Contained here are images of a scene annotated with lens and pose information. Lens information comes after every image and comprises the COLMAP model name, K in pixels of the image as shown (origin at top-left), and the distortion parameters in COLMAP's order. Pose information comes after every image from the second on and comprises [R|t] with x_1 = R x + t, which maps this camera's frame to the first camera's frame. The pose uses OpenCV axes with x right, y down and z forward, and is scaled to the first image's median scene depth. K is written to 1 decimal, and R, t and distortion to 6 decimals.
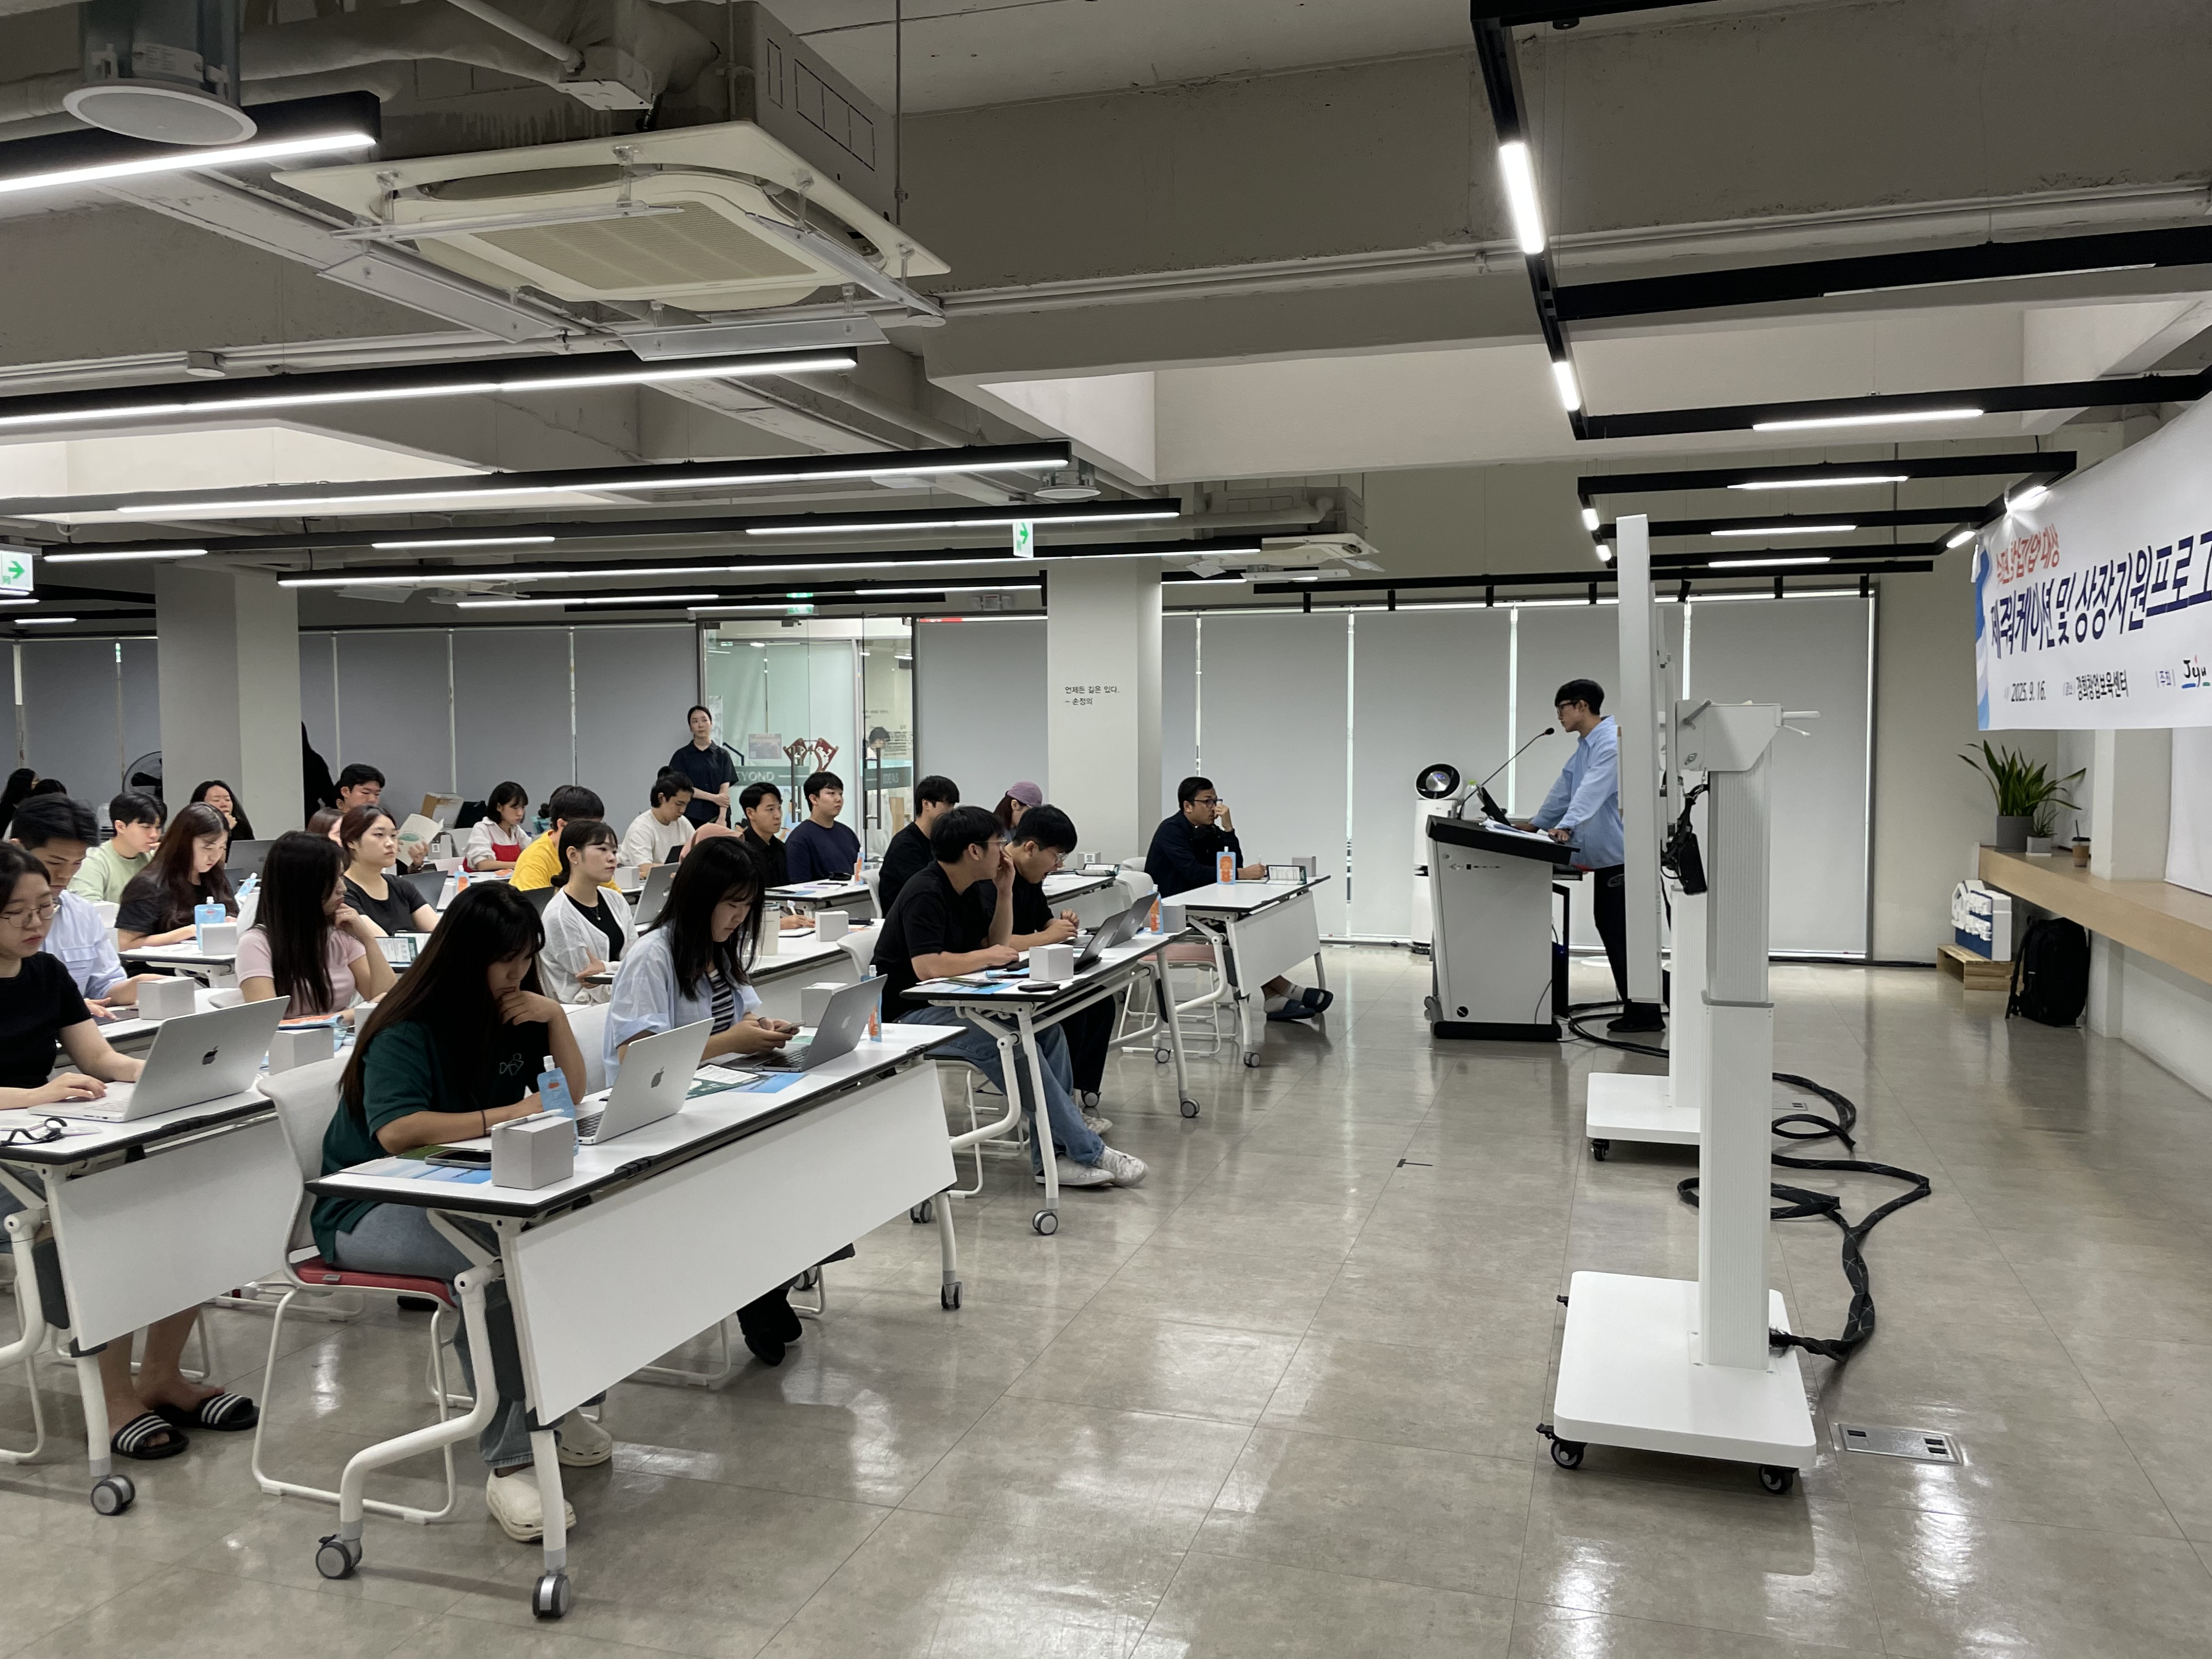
lens RADIAL K [[1761.3, 0, 1089.1], [0, 1761.3, 835.1], [0, 0, 1]] dist [0.092296, -0.023345]
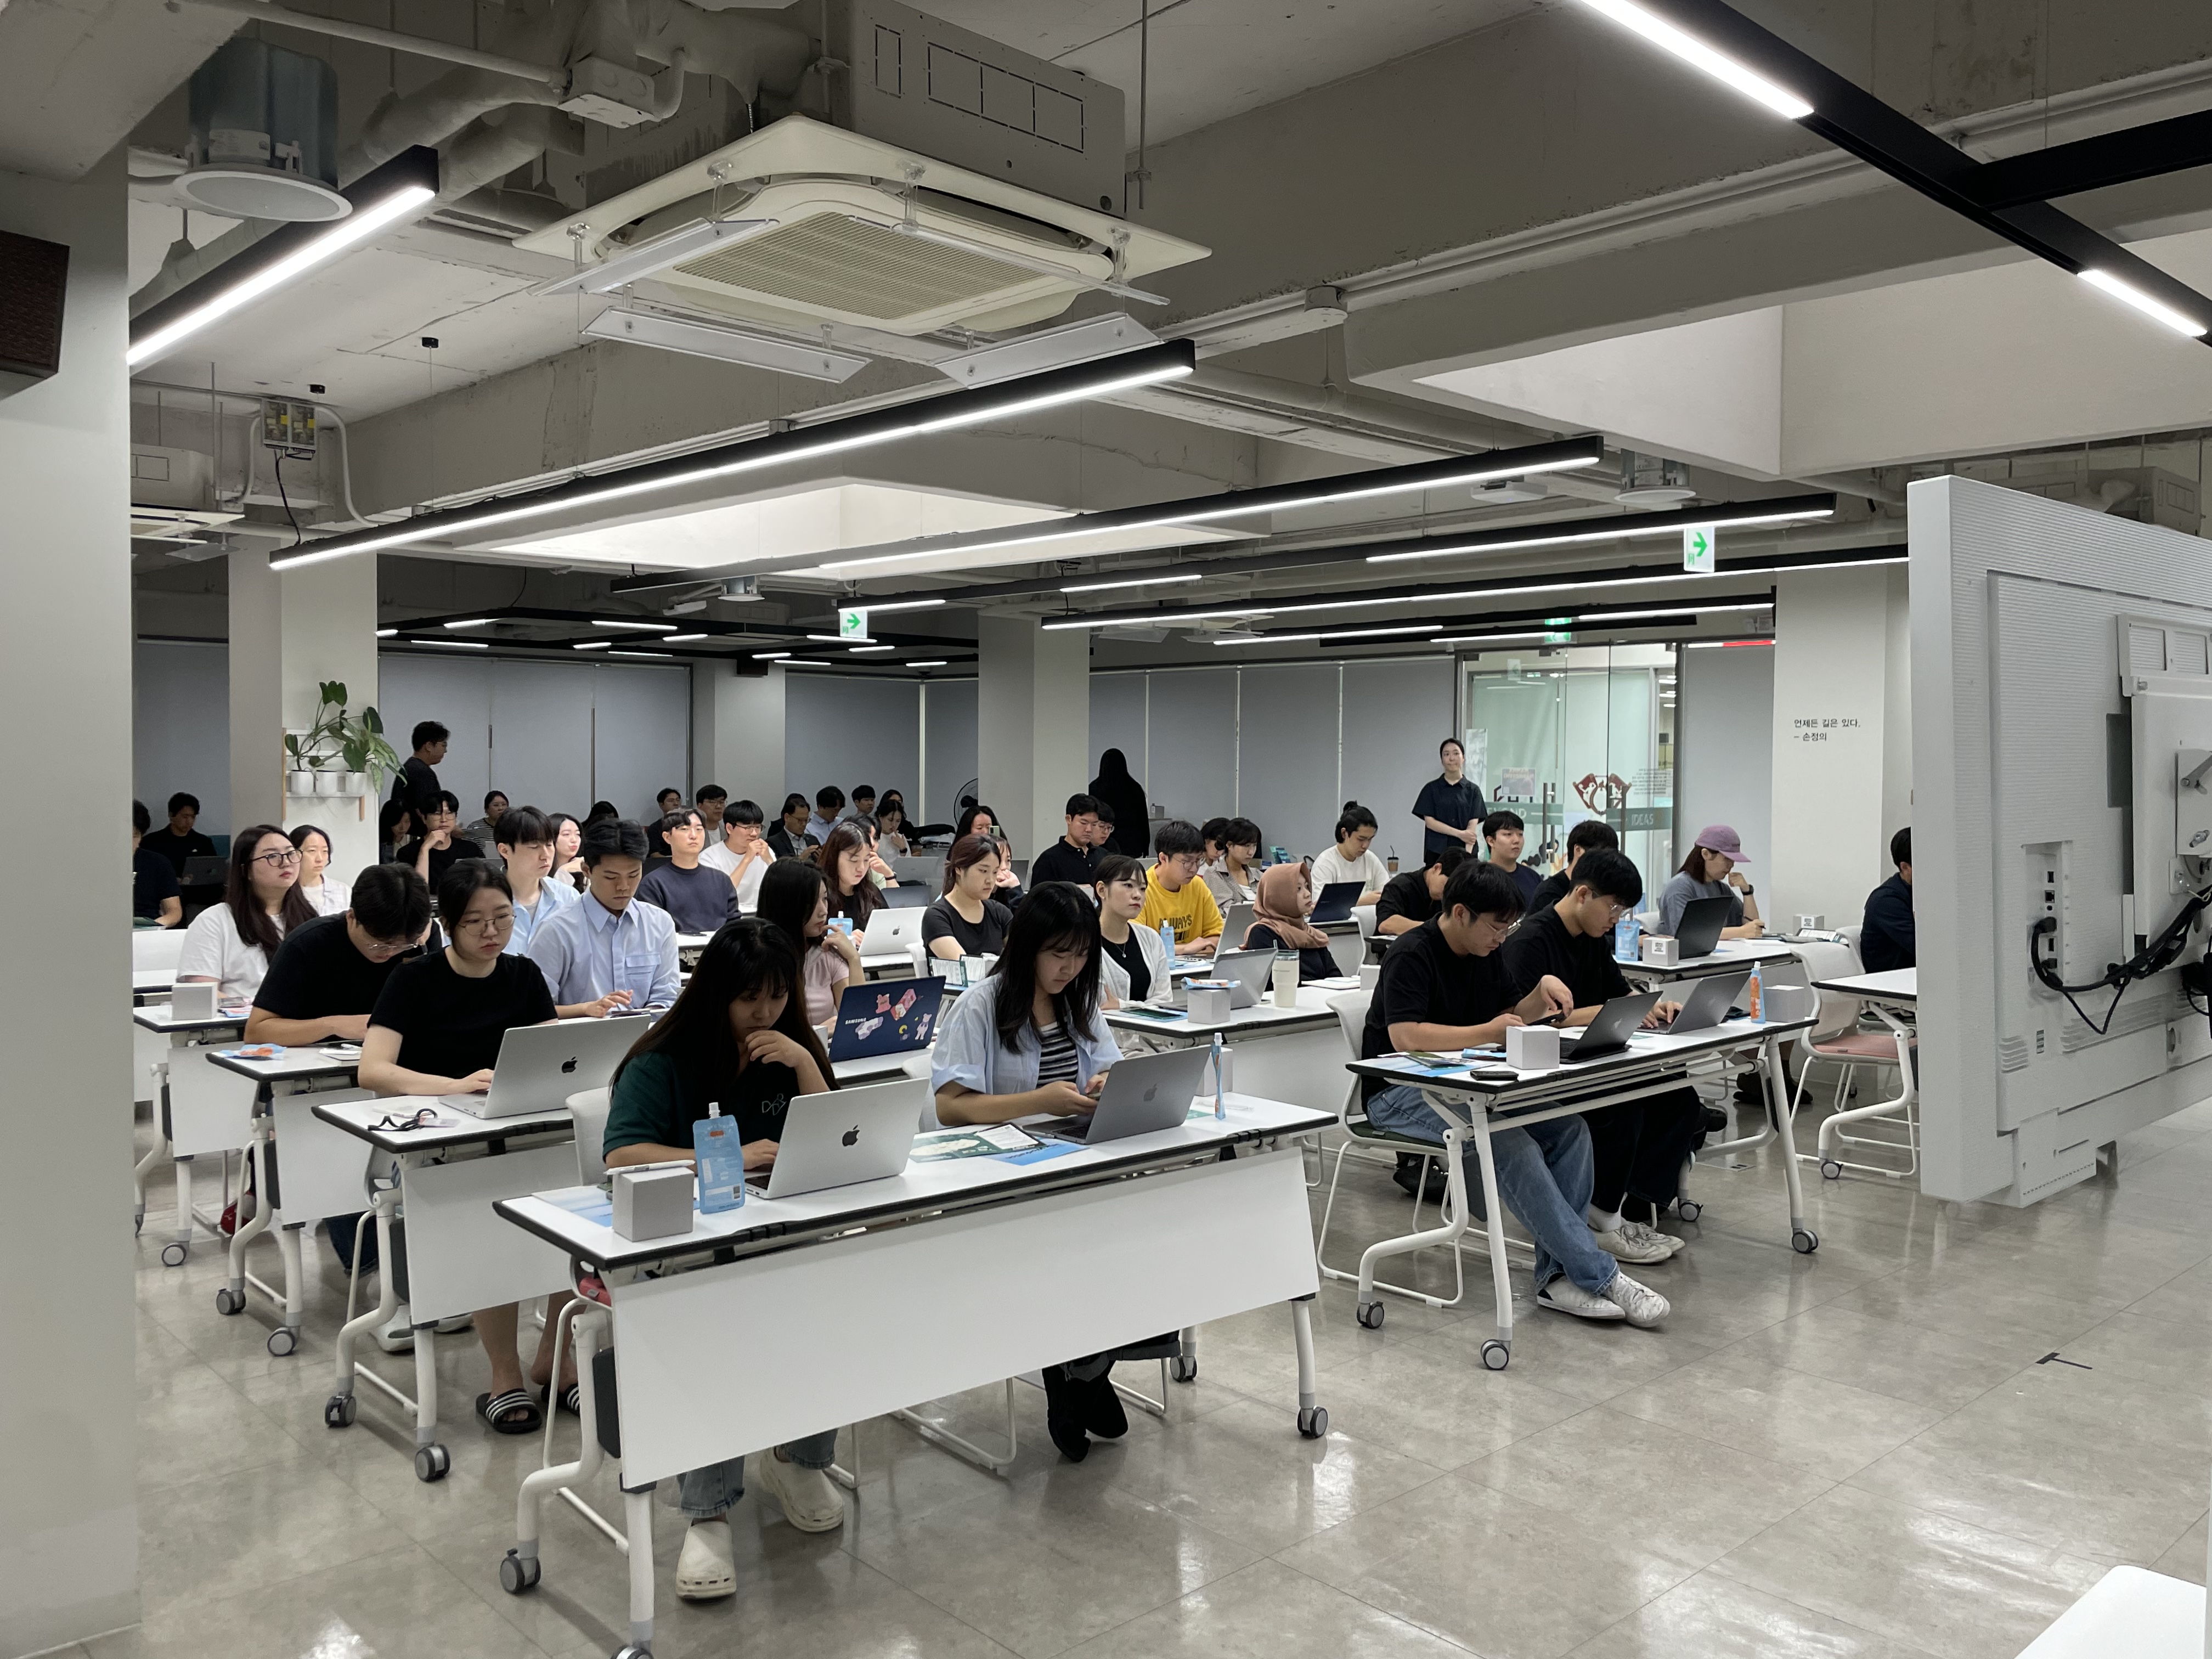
lens RADIAL K [[1761.3, 0, 1108.4], [0, 1761.3, 806.4], [0, 0, 1]] dist [0.092296, -0.023345]
pose [[0.875324, 0.026368, -0.482818, 0.217640], [-0.042583, 0.998836, -0.022652, -0.015573], [0.481659, 0.040388, 0.875428, 0.152997]]
